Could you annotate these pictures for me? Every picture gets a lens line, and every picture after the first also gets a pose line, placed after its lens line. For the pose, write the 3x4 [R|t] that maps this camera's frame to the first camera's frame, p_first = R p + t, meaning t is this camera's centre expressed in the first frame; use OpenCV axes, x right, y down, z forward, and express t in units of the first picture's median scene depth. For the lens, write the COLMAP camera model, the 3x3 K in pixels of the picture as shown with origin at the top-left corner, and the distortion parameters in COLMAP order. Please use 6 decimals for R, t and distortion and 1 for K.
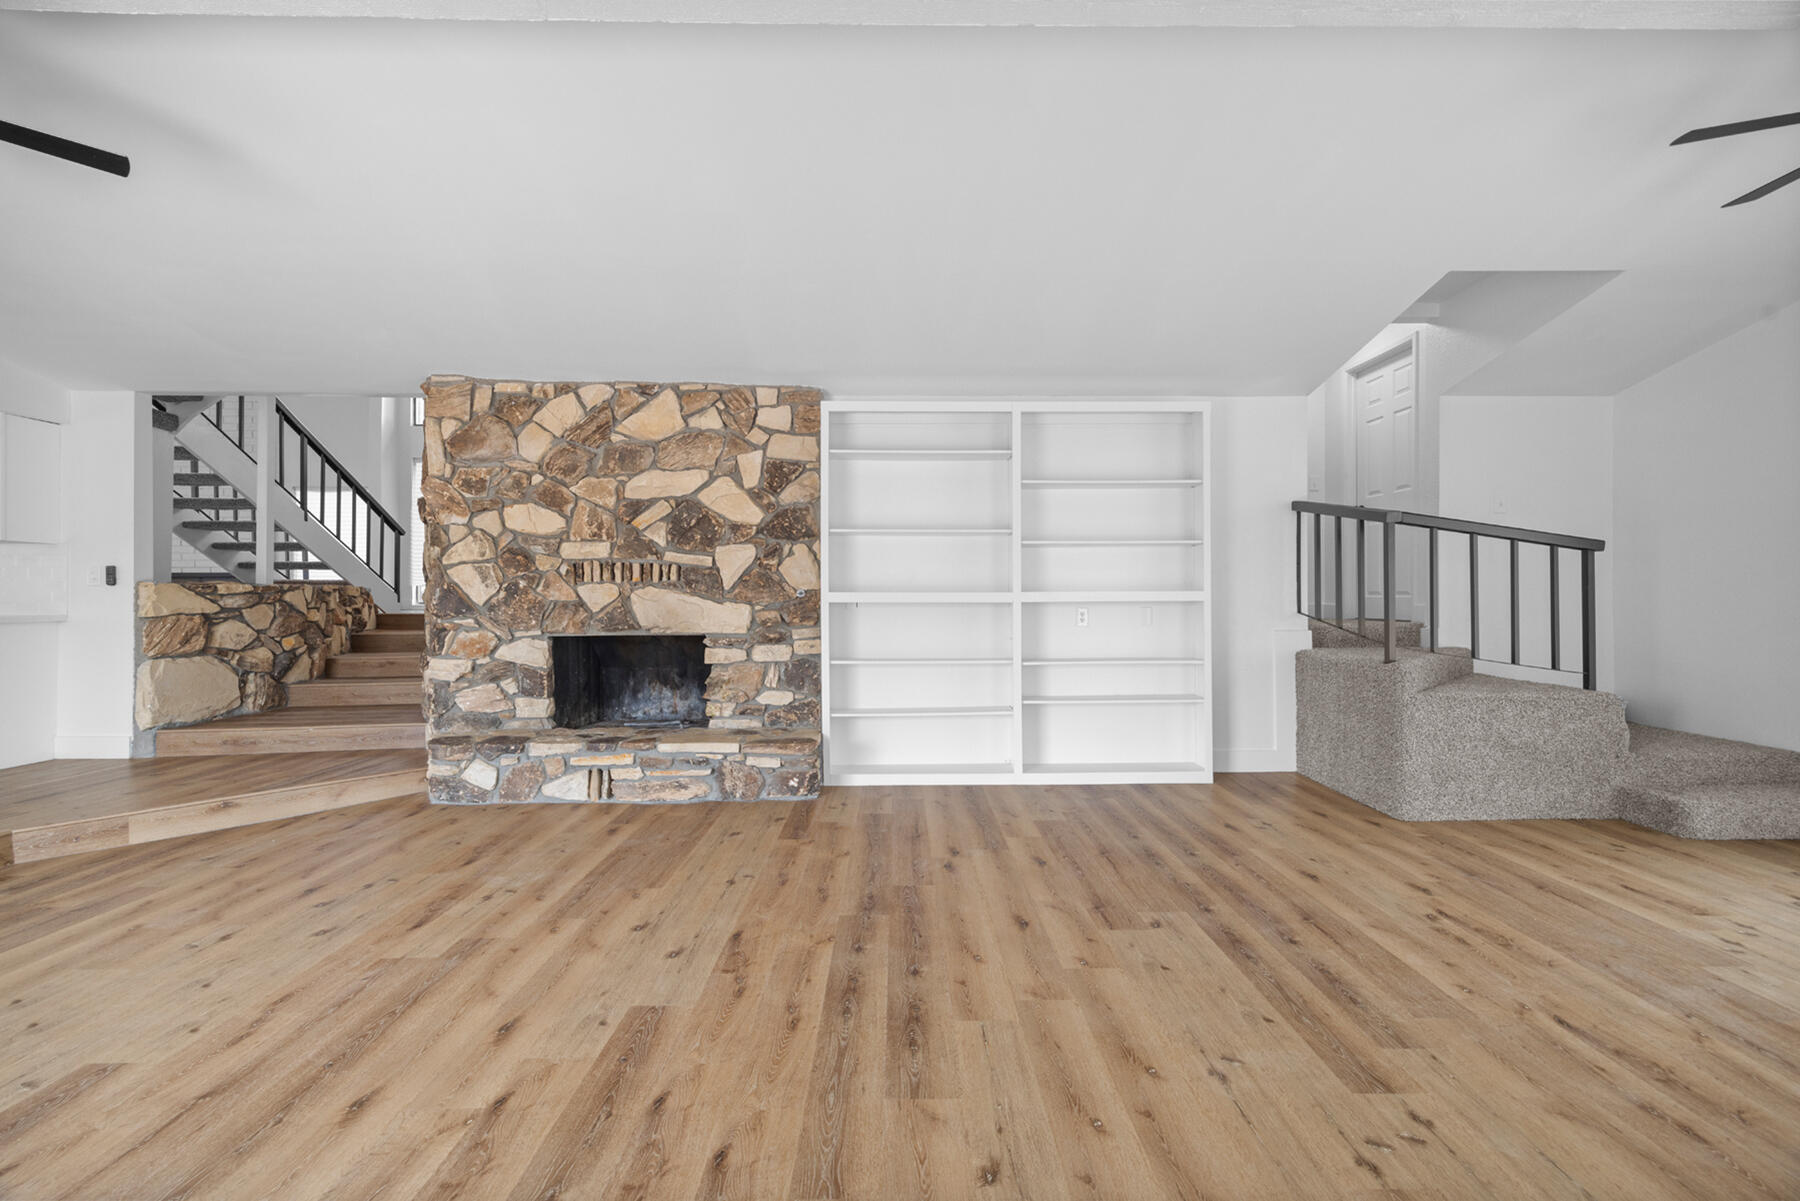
lens RADIAL K [[697.4, 0, 892.5], [0, 697.4, 597.4], [0, 0, 1]] dist [0.002665, -0.000203]
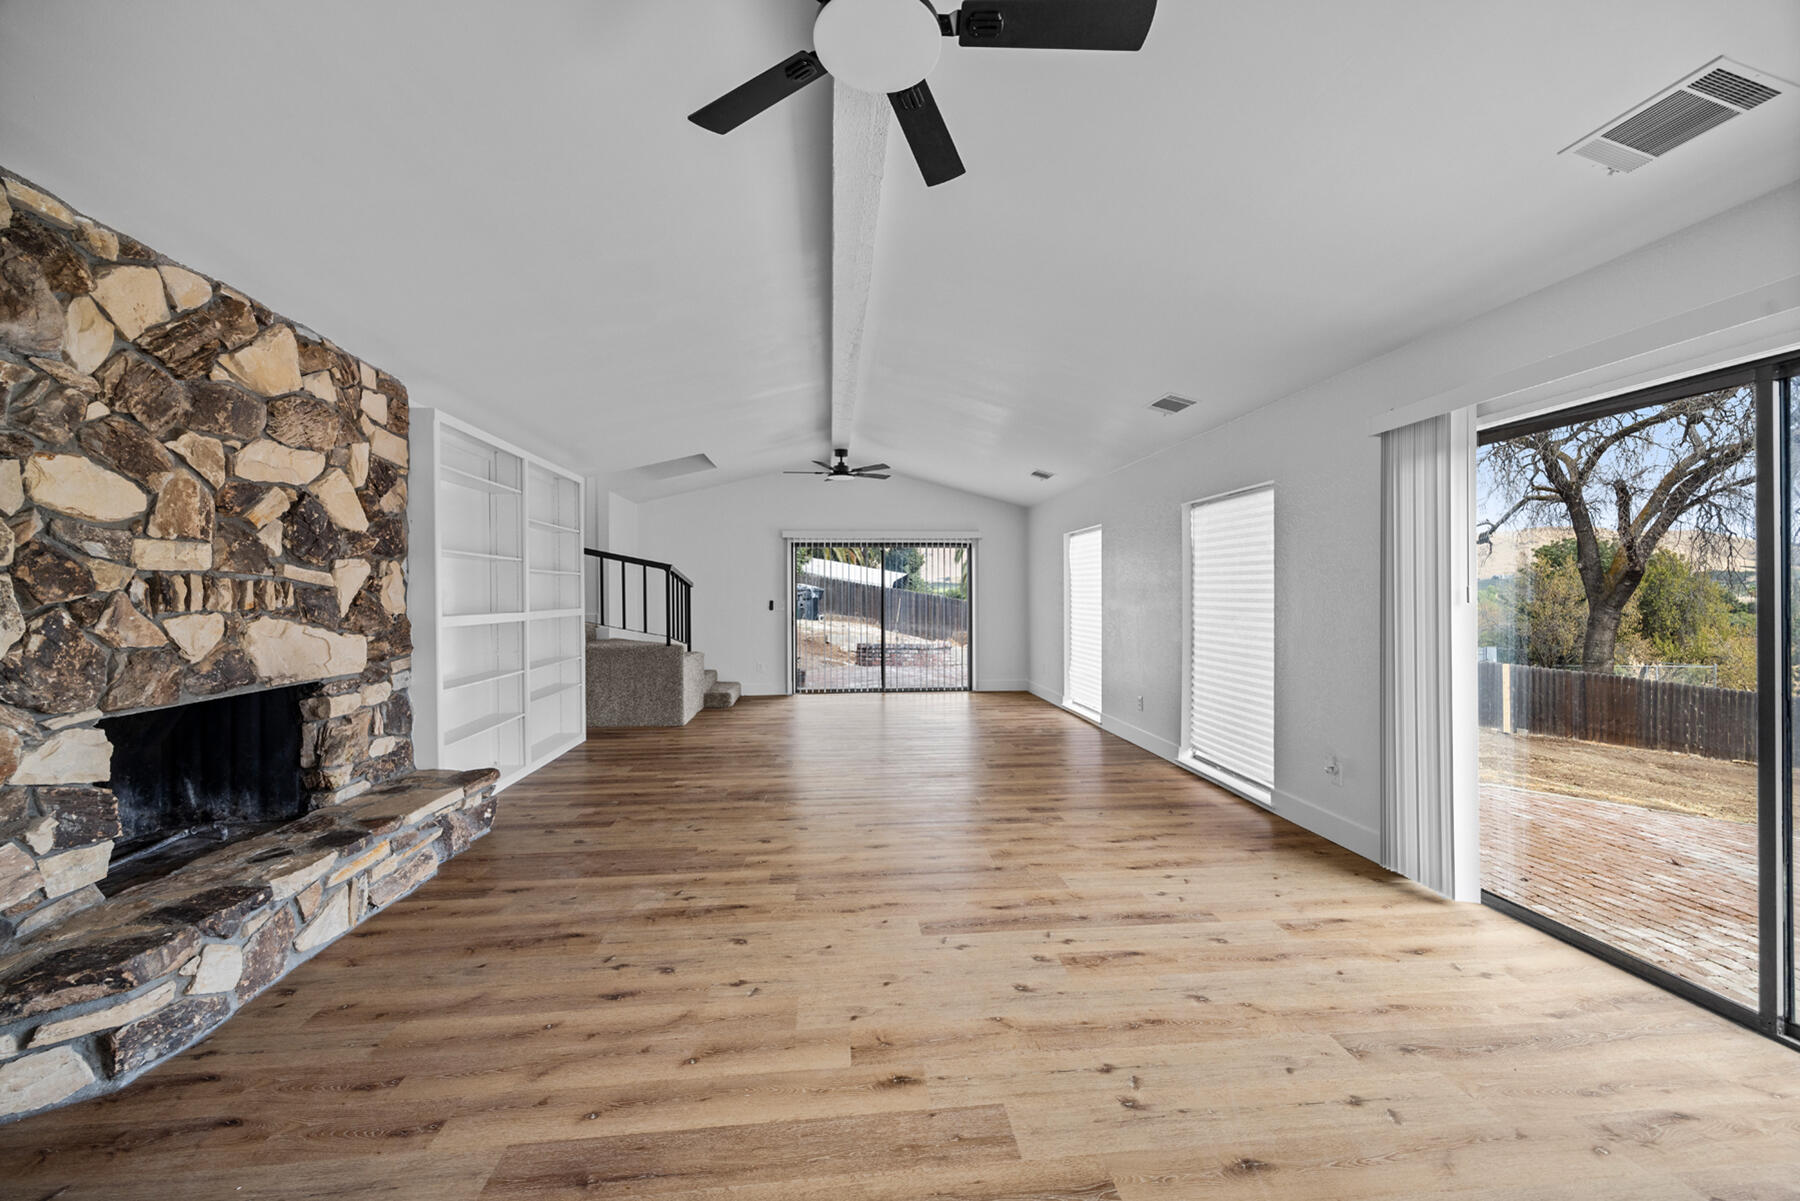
lens RADIAL K [[709.6, 0, 899.8], [0, 709.6, 591.8], [0, 0, 1]] dist [-0.000169, -0.000173]
pose [[-0.076484, 0.004889, 0.997059, -1.065813], [0.005883, 0.999973, -0.004452, -0.032313], [-0.997053, 0.005525, -0.076511, 0.458424]]
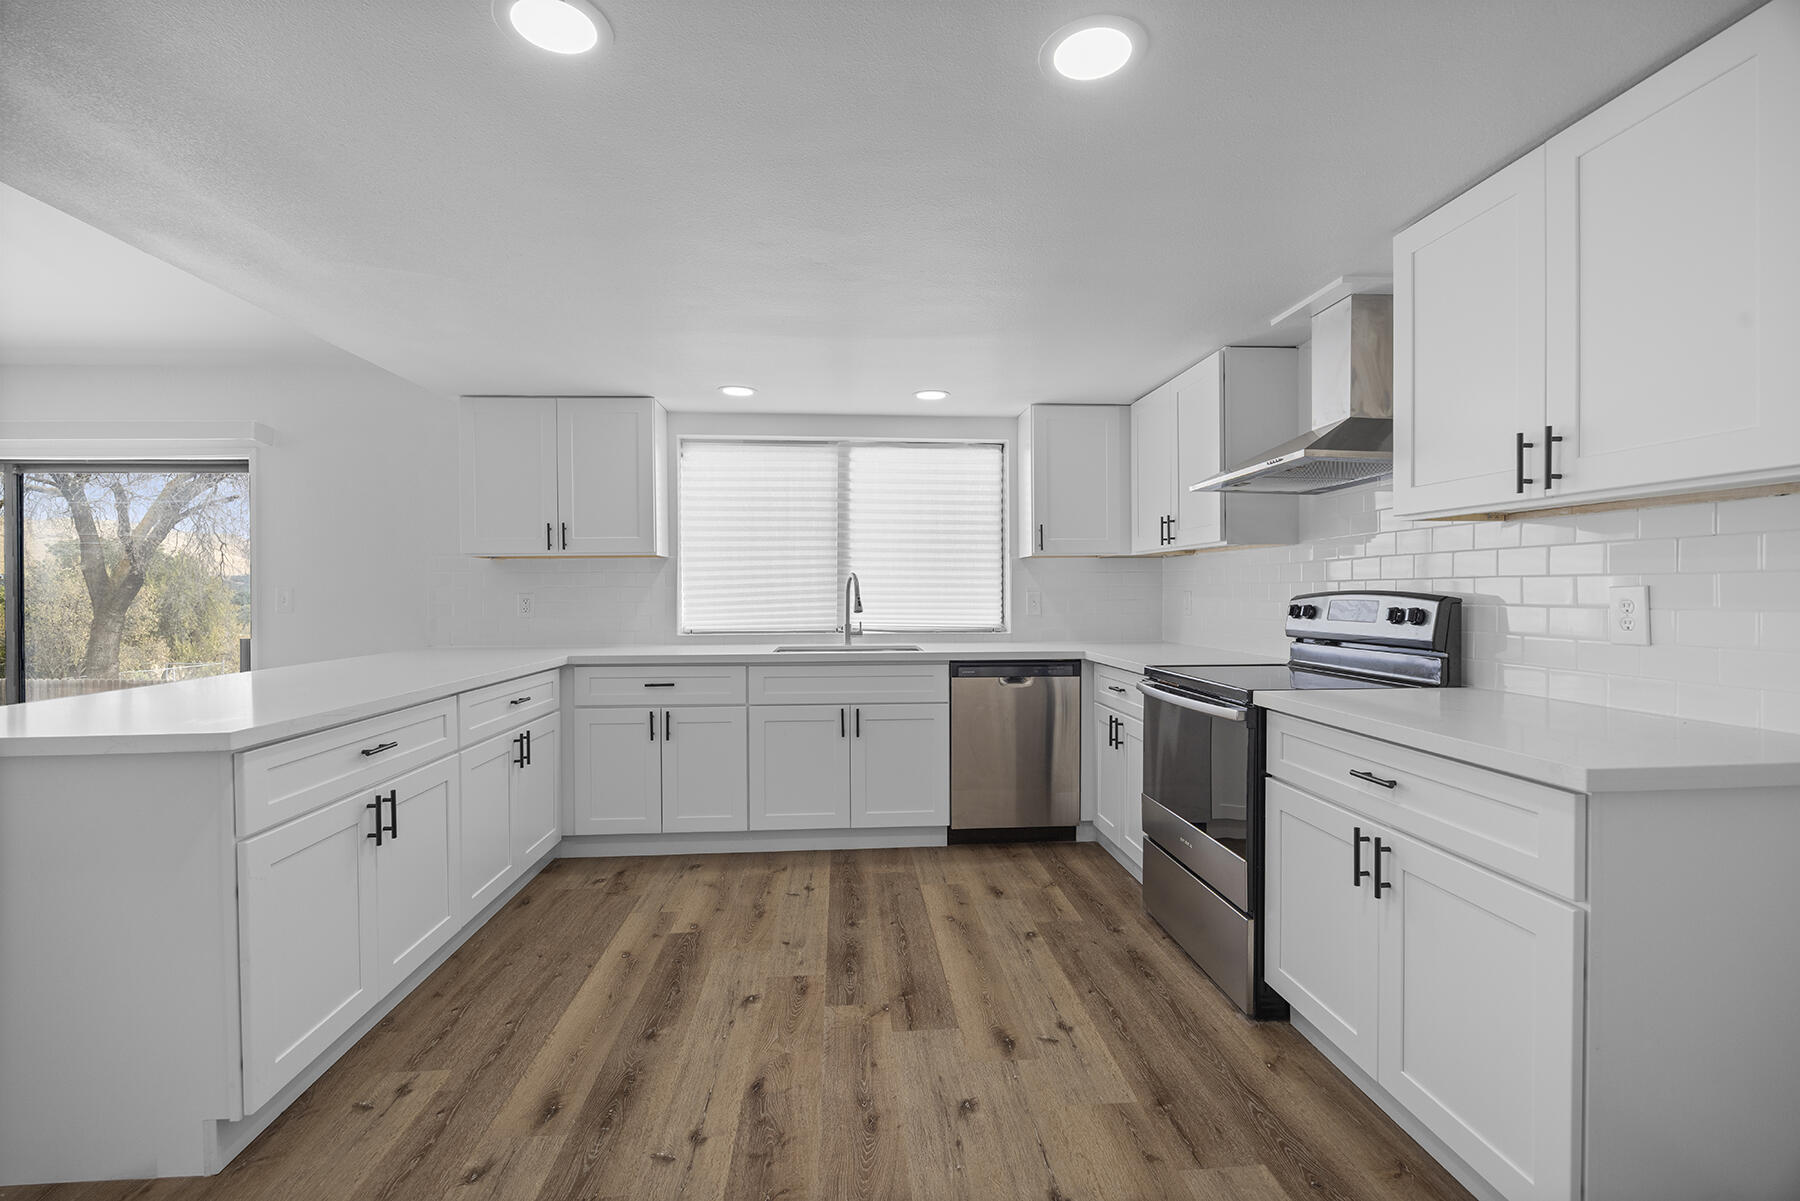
lens RADIAL K [[786.2, 0, 902.4], [0, 786.2, 593.5], [0, 0, 1]] dist [-0.016579, 0.001262]
pose [[-0.998198, 0.006201, -0.059684, -1.595971], [0.005875, 0.999967, 0.005629, -0.033712], [0.059717, 0.005268, -0.998201, 0.781238]]
